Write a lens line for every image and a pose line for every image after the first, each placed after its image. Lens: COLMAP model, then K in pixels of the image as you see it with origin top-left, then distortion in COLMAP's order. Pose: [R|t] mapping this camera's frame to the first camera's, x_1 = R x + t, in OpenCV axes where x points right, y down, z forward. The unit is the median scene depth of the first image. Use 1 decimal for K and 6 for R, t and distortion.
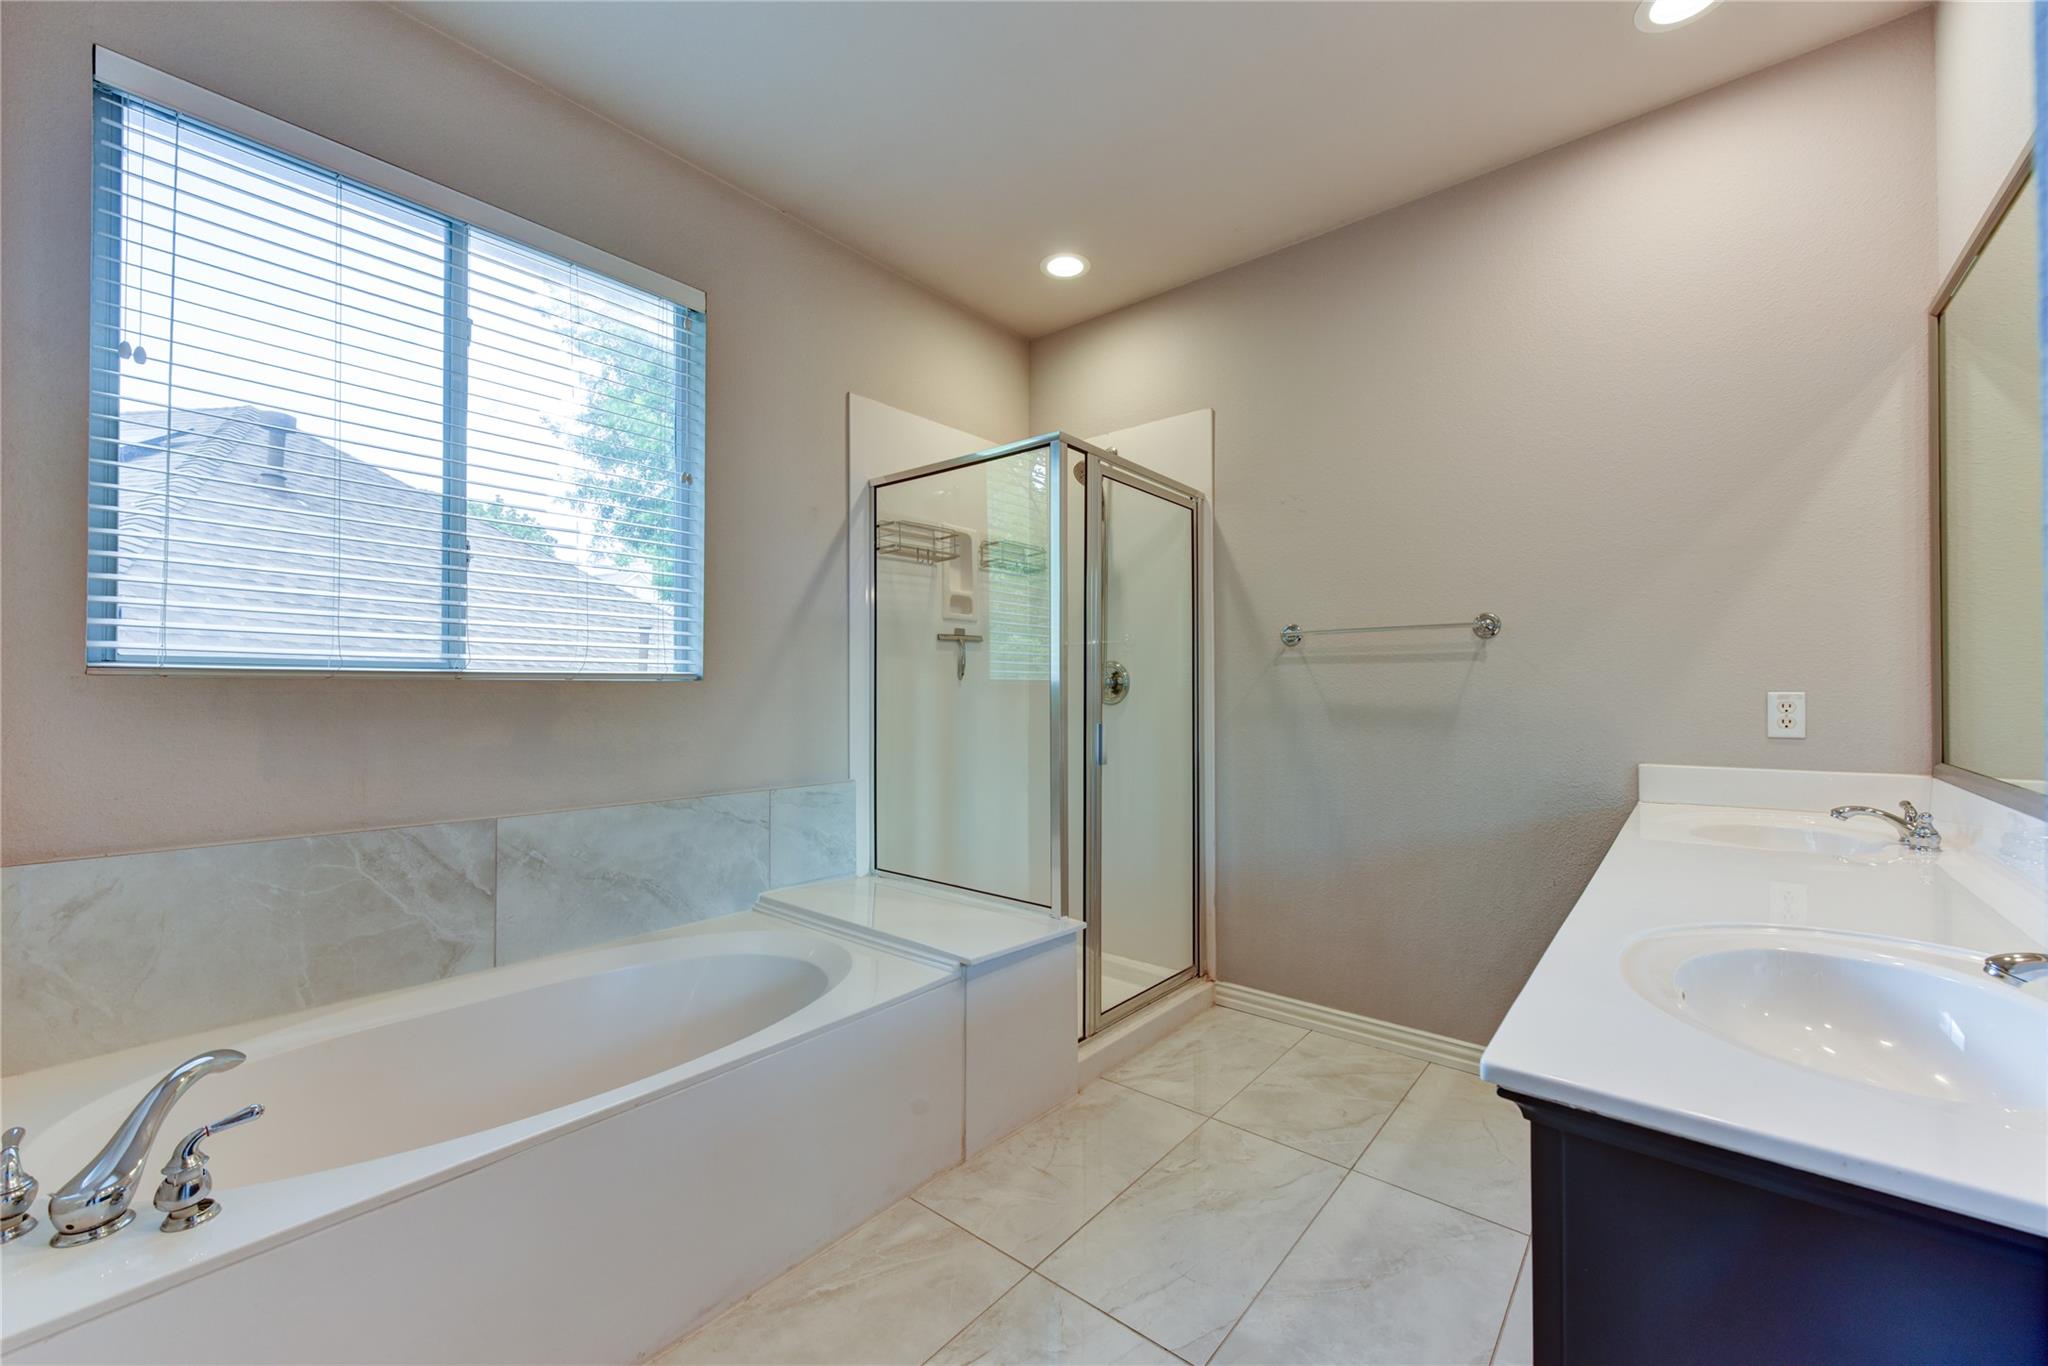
lens RADIAL K [[803.7, 0, 1024.0], [0, 803.7, 683.0], [0, 0, 1]] dist [-0.001272, -0.000313]
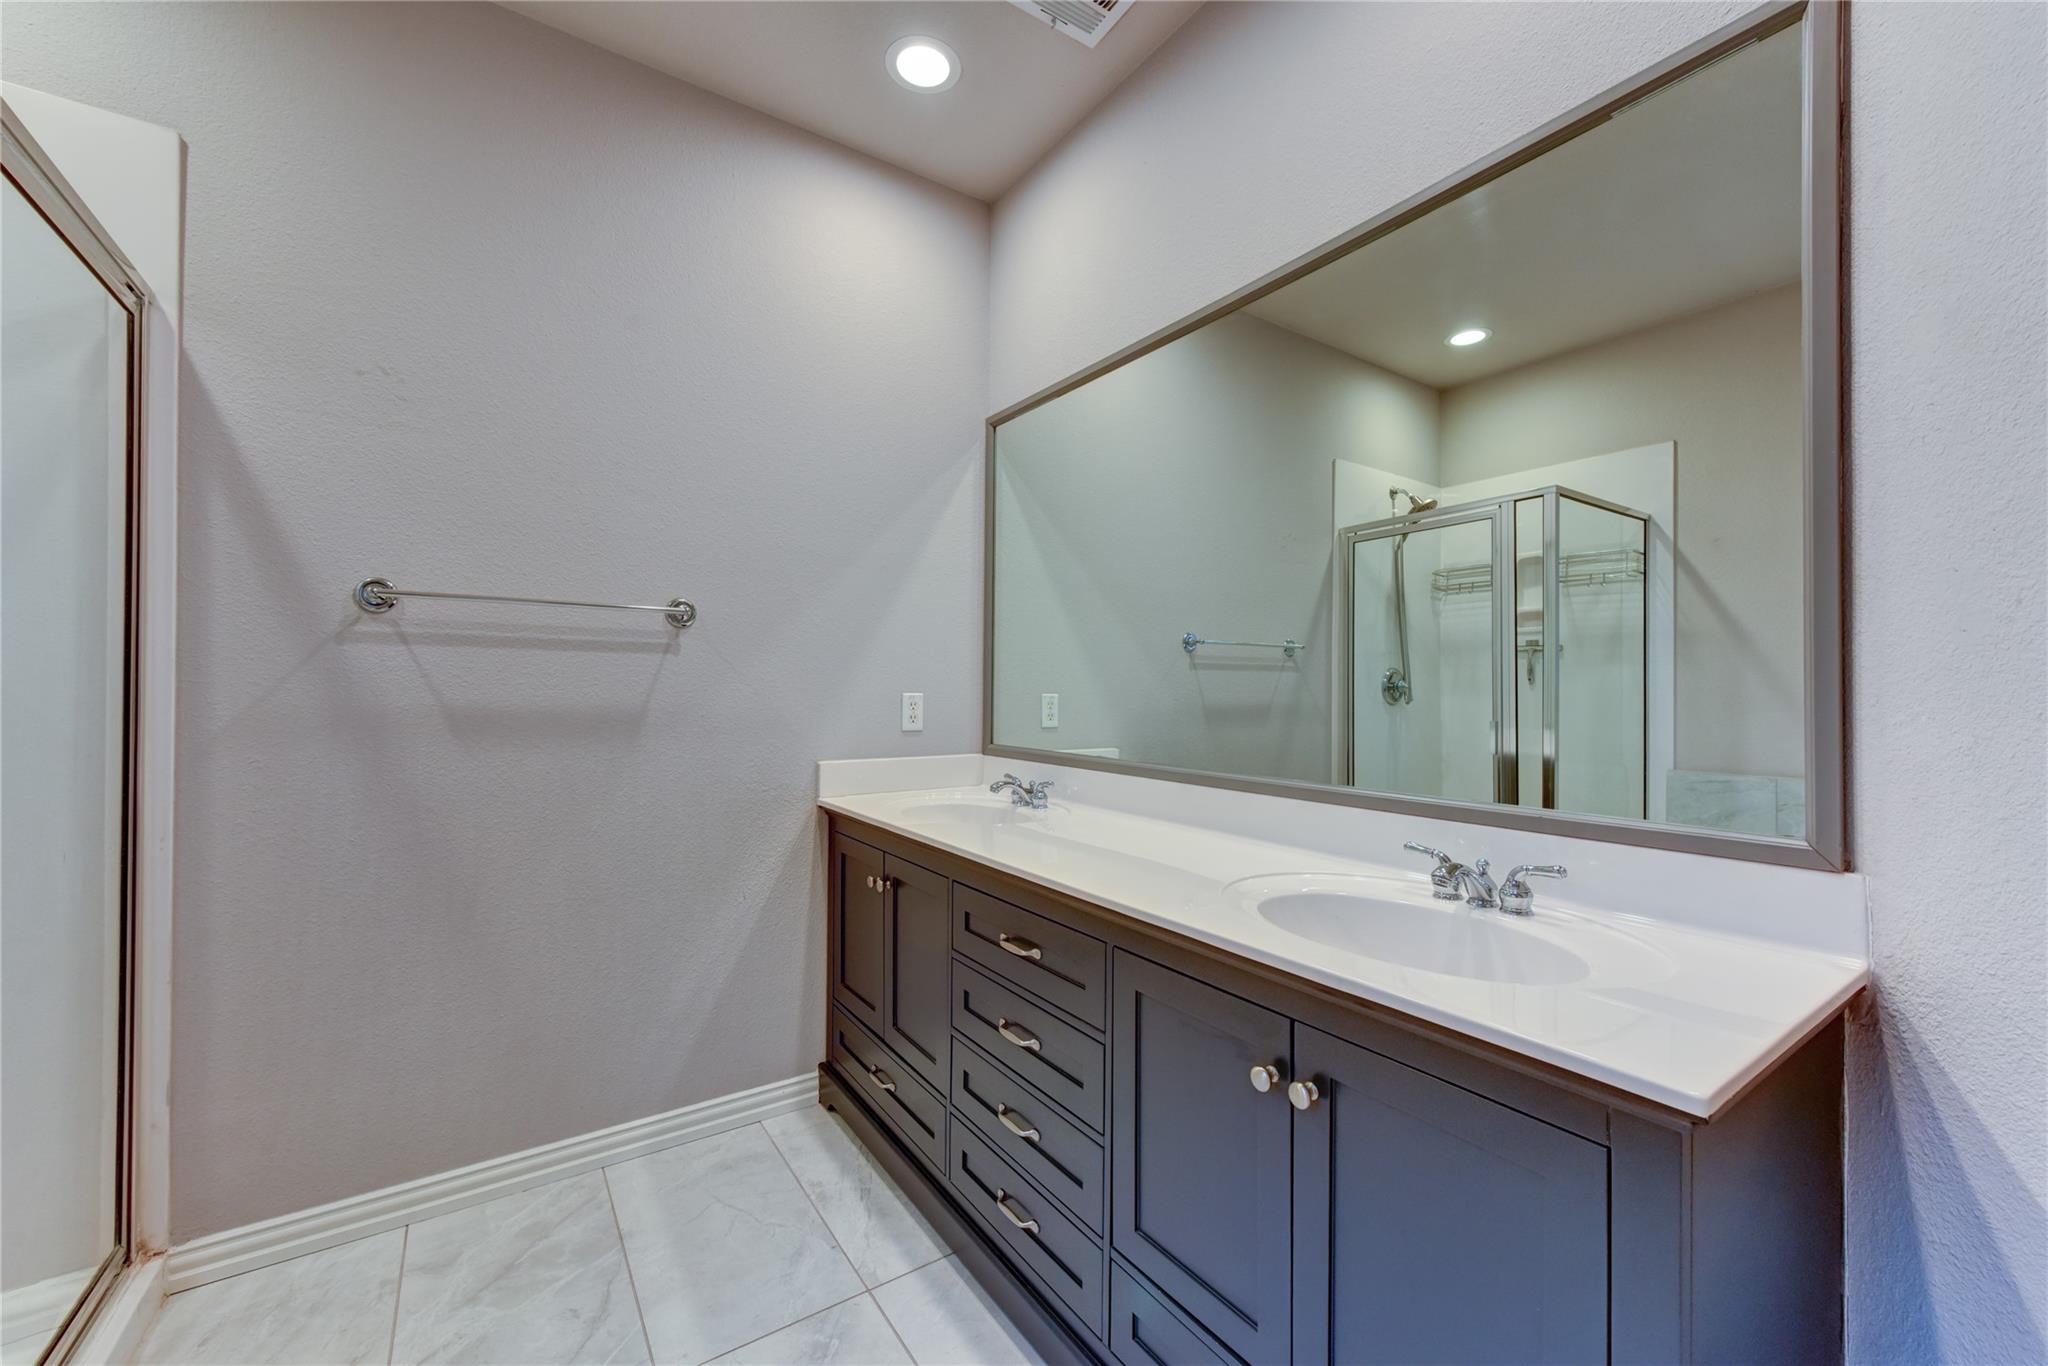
lens RADIAL K [[803.7, 0, 1024.0], [0, 803.7, 683.0], [0, 0, 1]] dist [-0.001272, -0.000313]
pose [[0.253268, 0.010626, 0.967338, -0.152494], [-0.021486, 0.999755, -0.005356, -0.000686], [-0.967158, -0.019428, 0.253434, 0.431687]]
